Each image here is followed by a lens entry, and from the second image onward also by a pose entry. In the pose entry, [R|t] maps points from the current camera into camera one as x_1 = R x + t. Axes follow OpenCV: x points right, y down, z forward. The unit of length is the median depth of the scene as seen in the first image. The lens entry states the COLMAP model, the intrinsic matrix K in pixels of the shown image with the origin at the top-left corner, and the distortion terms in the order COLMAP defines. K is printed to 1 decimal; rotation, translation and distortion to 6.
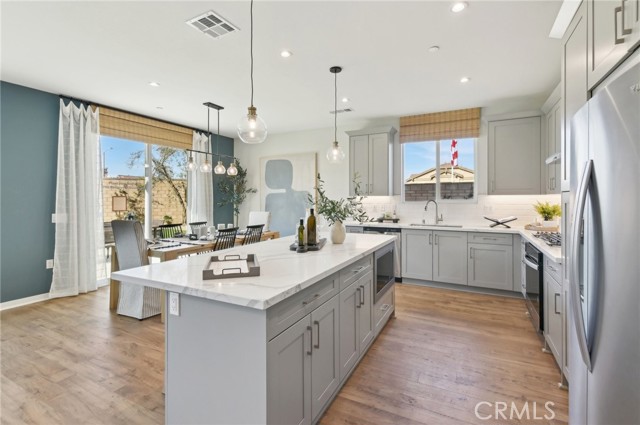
lens RADIAL K [[296.9, 0, 316.9], [0, 296.9, 198.9], [0, 0, 1]] dist [0.003639, -0.001261]
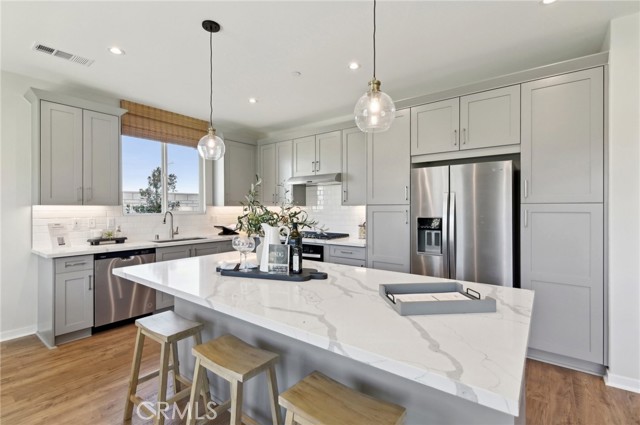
lens RADIAL K [[296.9, 0, 321.7], [0, 296.9, 209.5], [0, 0, 1]] dist [0.003639, -0.001261]
pose [[0.160832, -0.003737, 0.986975, -0.388006], [0.003196, 0.999990, 0.003265, -0.002115], [-0.986977, 0.002629, 0.160842, 0.412011]]
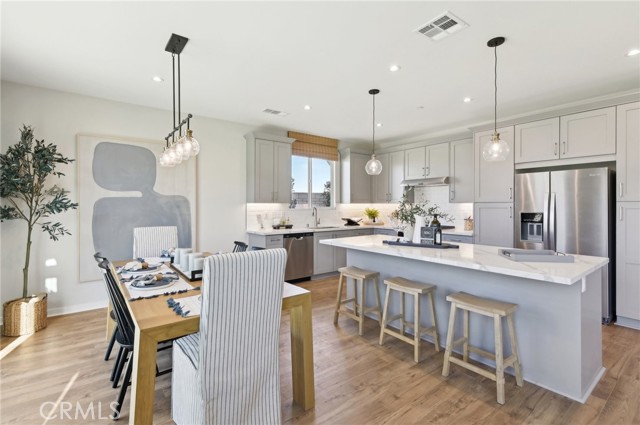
lens RADIAL K [[296.9, 0, 319.1], [0, 296.9, 206.4], [0, 0, 1]] dist [0.003639, -0.001261]
pose [[0.420623, -0.003512, 0.907229, -0.686515], [0.001857, 0.999994, 0.003010, -0.002342], [-0.907233, 0.000419, 0.420627, 0.468201]]
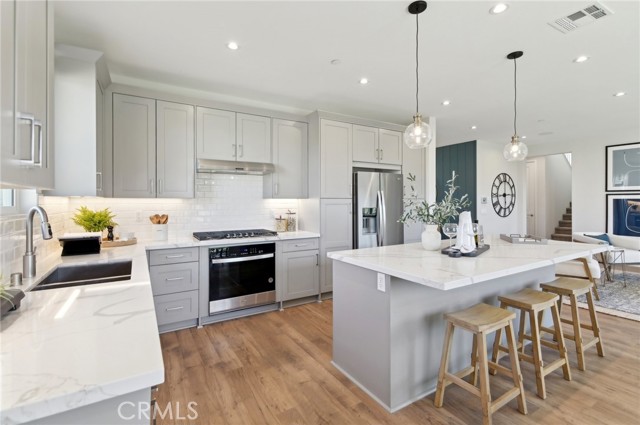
lens RADIAL K [[296.9, 0, 312.2], [0, 296.9, 202.6], [0, 0, 1]] dist [0.003639, -0.001261]
pose [[-0.855969, 0.007483, 0.516974, -0.048003], [0.007148, 0.999971, -0.002640, 0.003262], [-0.516979, 0.001436, -0.855997, 1.114243]]
